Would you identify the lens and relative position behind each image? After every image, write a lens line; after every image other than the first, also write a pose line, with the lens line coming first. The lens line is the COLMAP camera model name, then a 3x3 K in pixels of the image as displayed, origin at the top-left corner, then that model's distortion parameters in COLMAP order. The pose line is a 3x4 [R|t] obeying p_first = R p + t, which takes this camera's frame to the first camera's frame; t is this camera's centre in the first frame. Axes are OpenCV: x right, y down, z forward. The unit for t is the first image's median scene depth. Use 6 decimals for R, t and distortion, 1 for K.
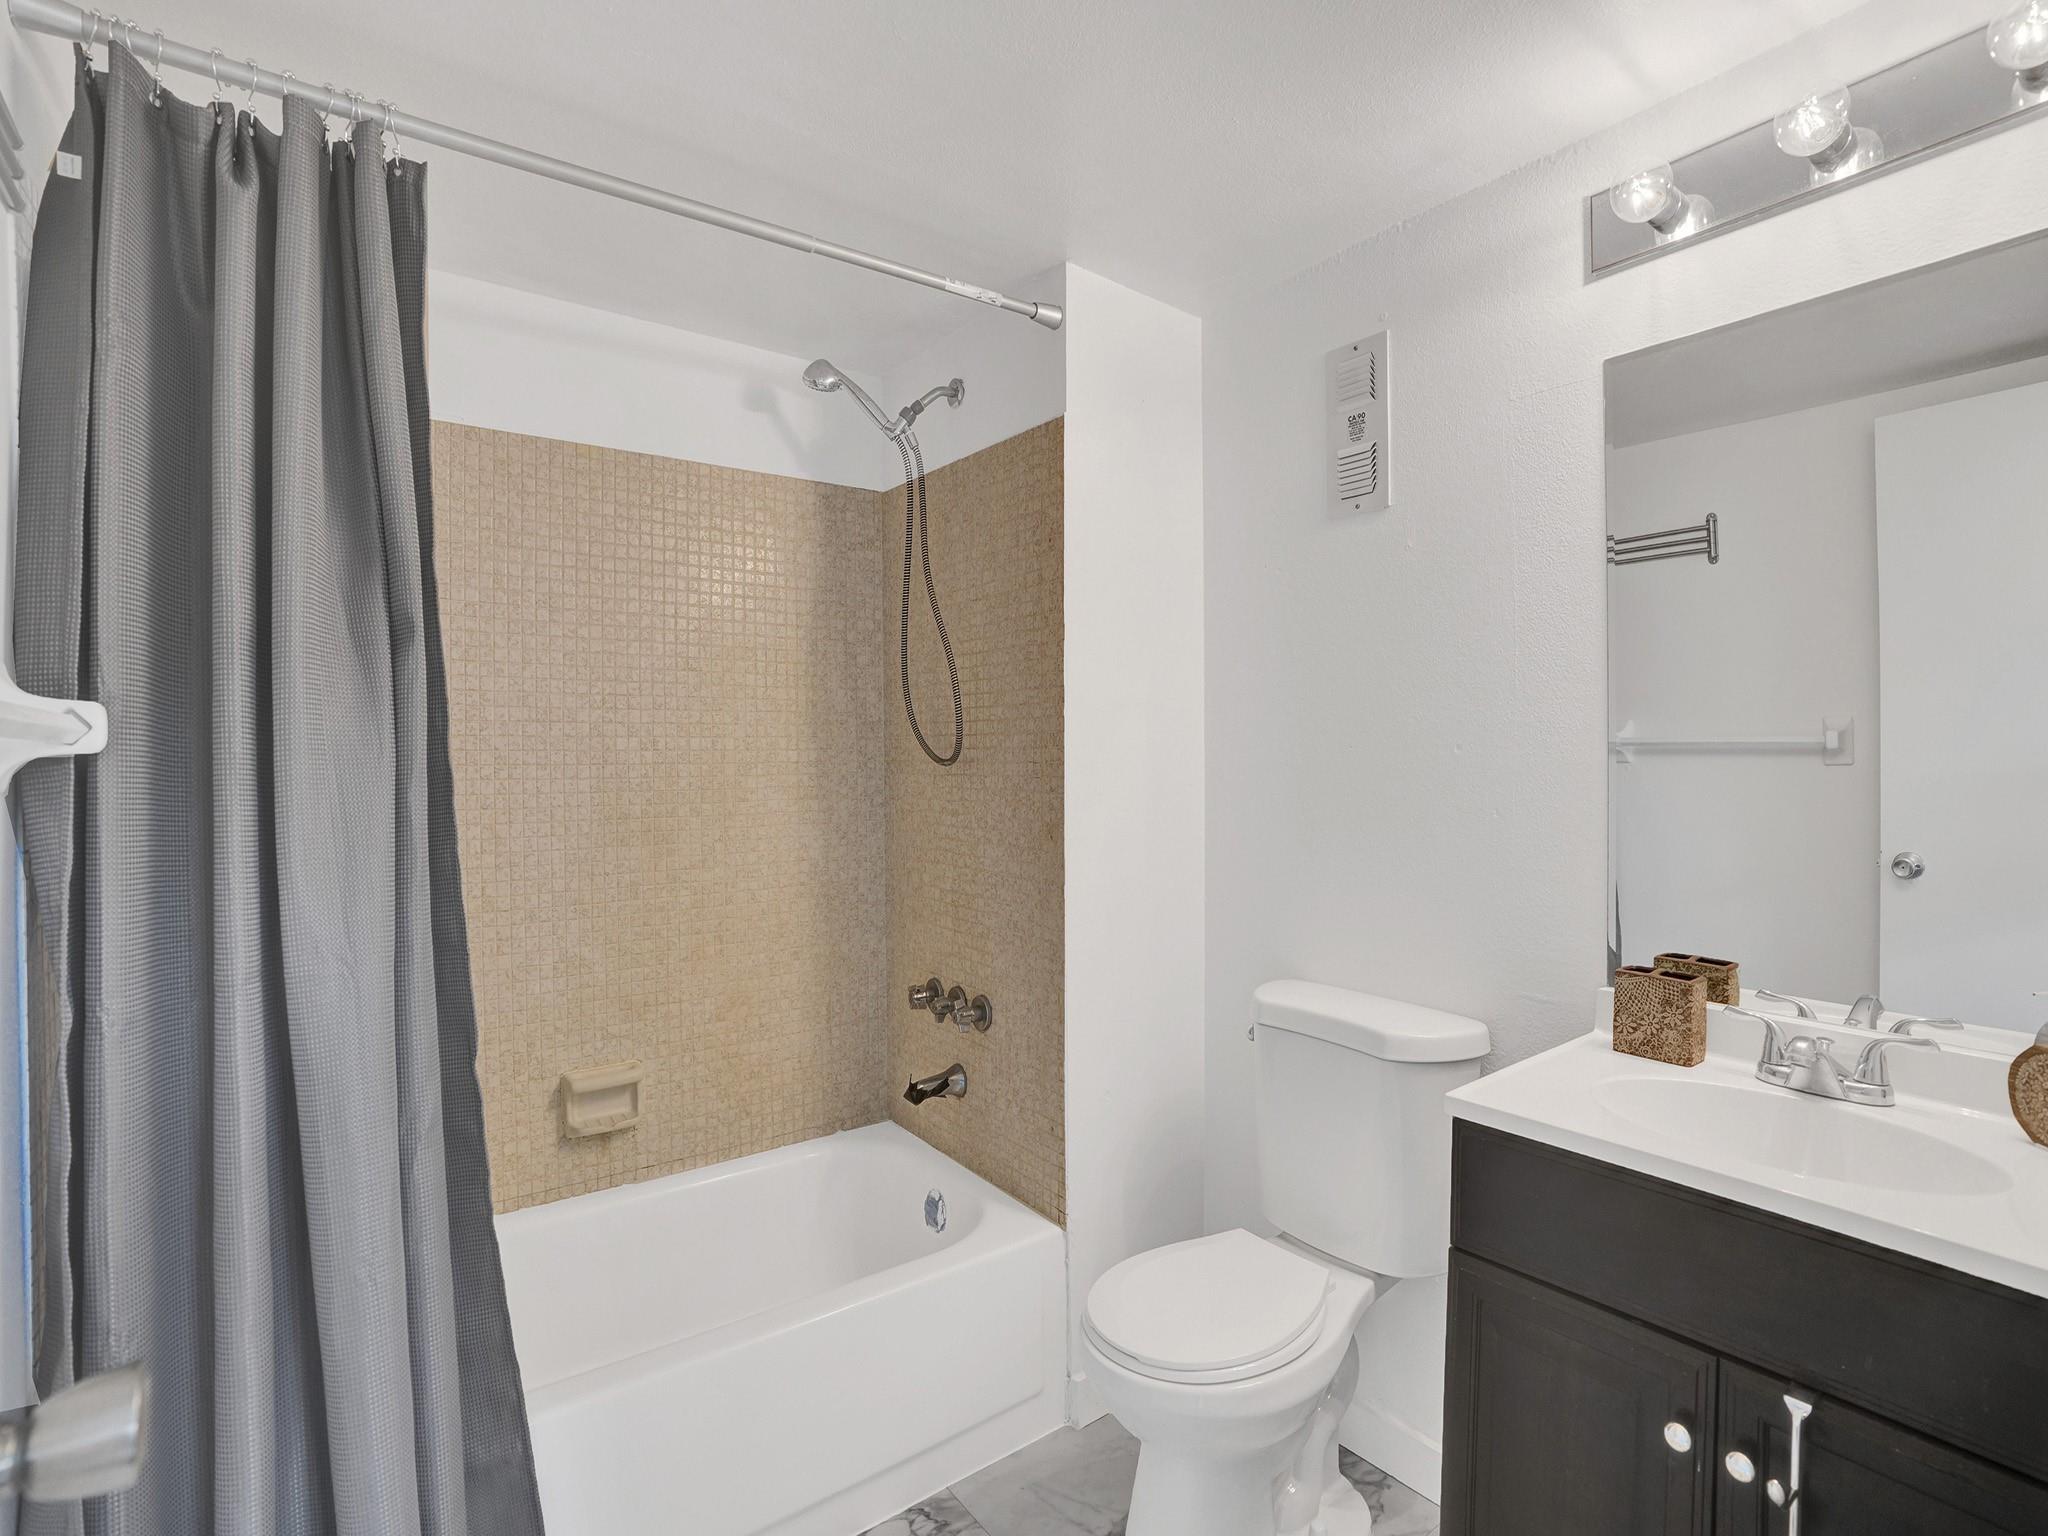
lens RADIAL K [[972.2, 0, 1016.0], [0, 972.2, 759.7], [0, 0, 1]] dist [-0.030199, 0.000796]
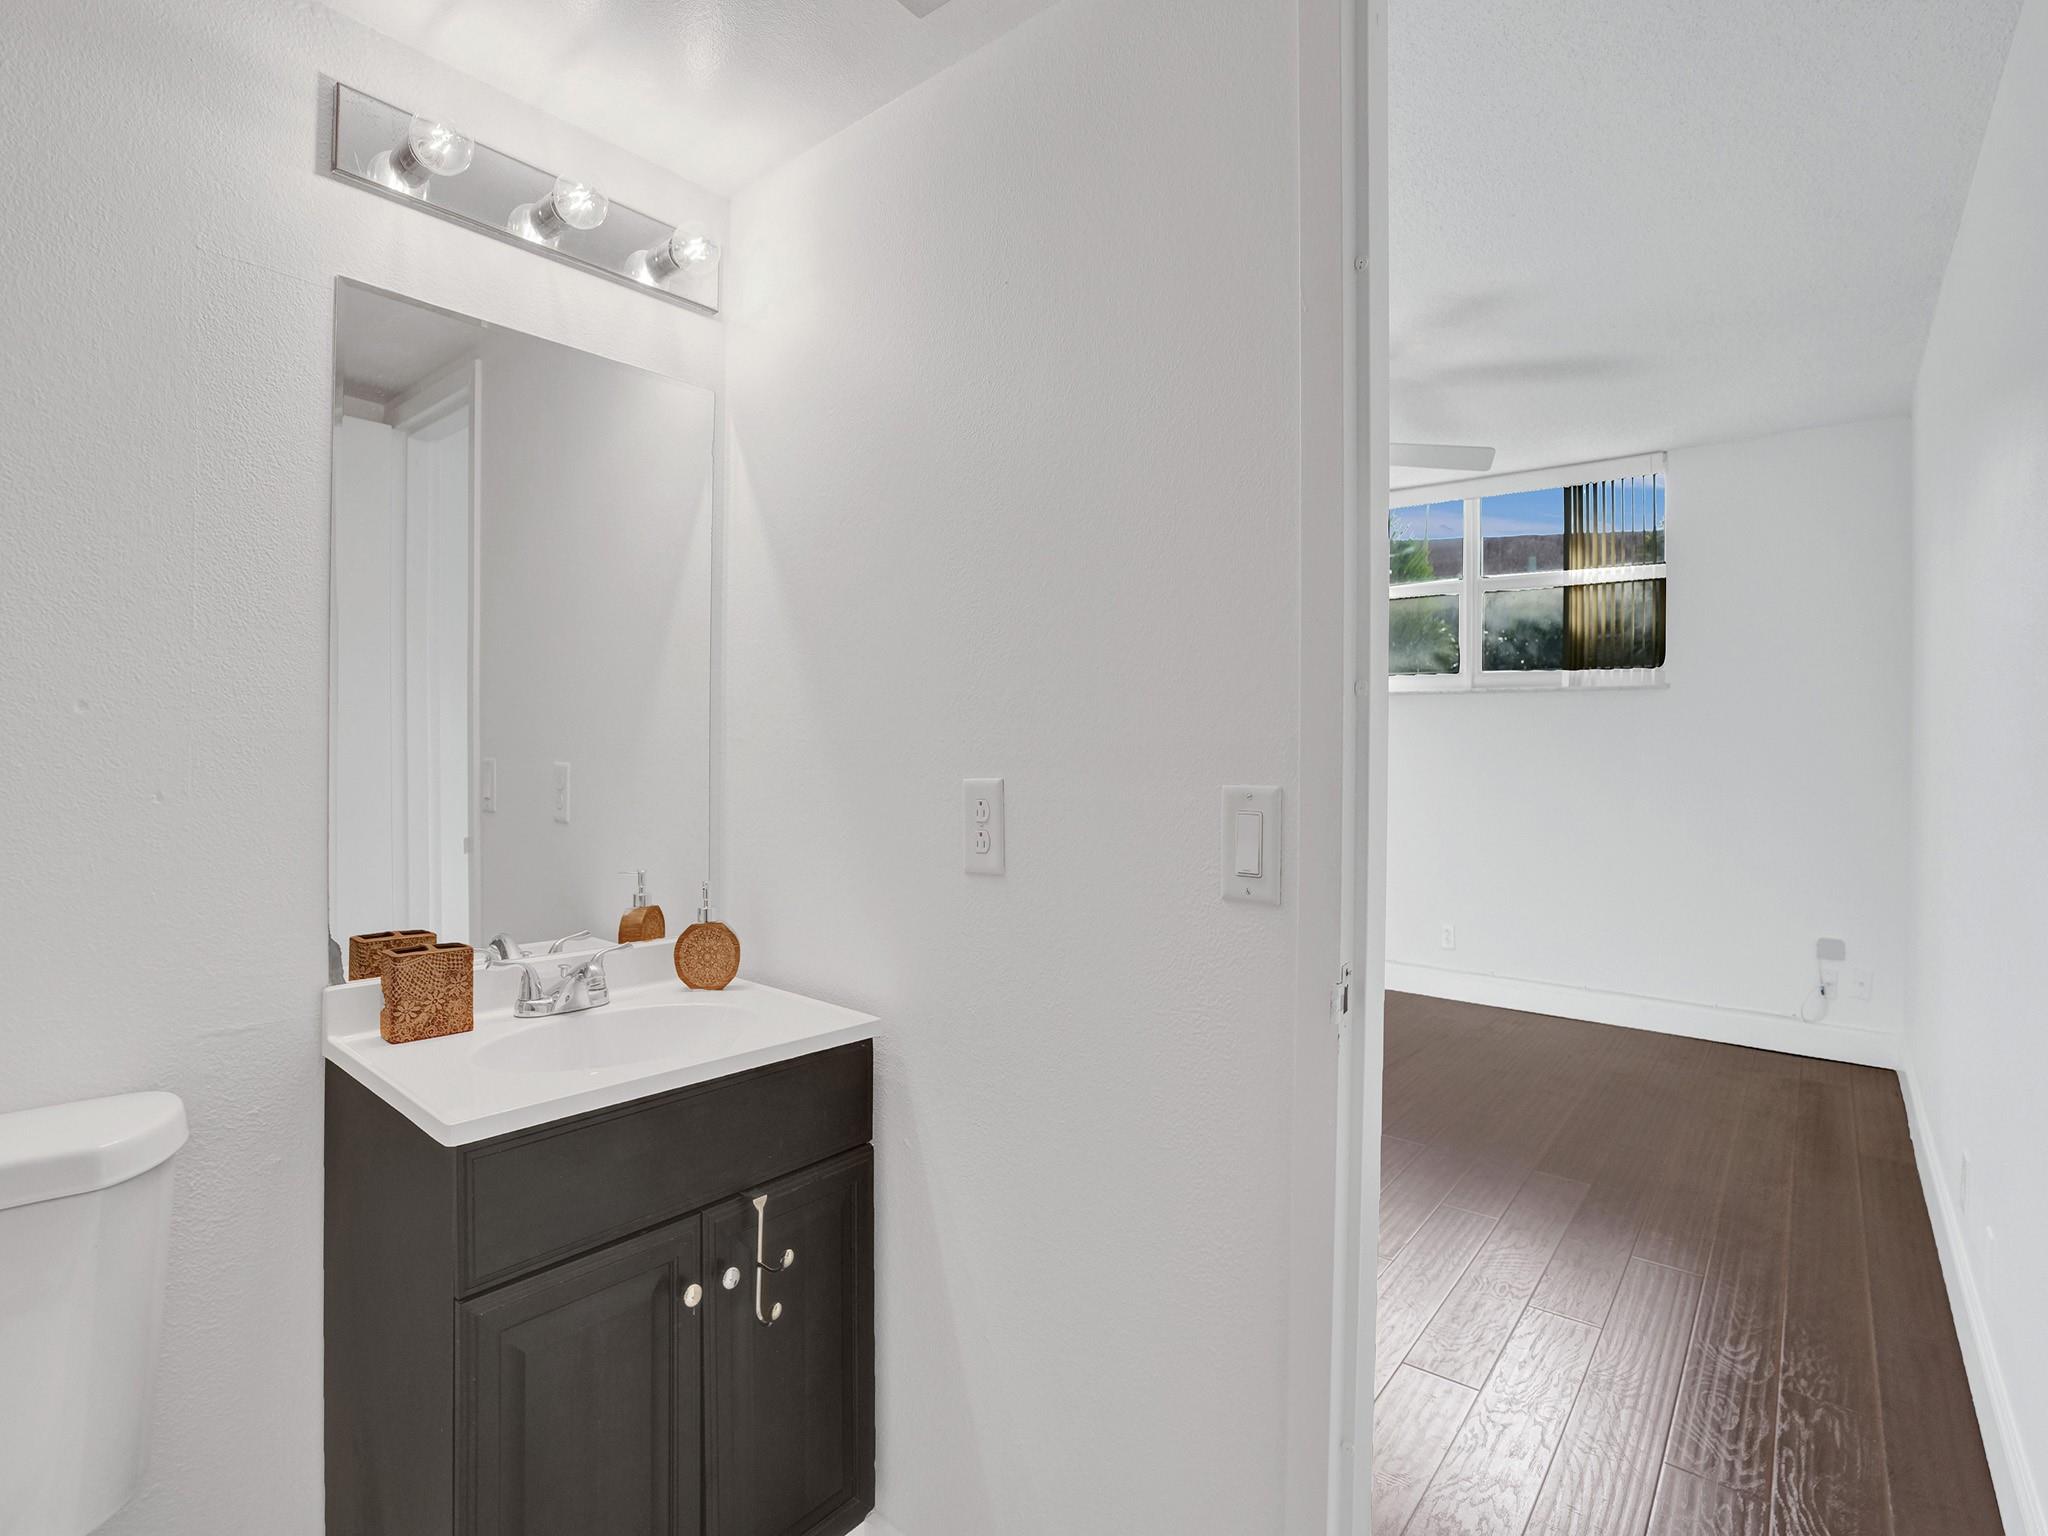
lens RADIAL K [[972.2, 0, 1016.0], [0, 972.2, 759.7], [0, 0, 1]] dist [-0.030199, 0.000796]
pose [[-0.236941, -0.003995, 0.971516, -0.458622], [-0.008847, 0.999959, 0.001955, 0.024896], [-0.971484, -0.008132, -0.236966, 0.711059]]
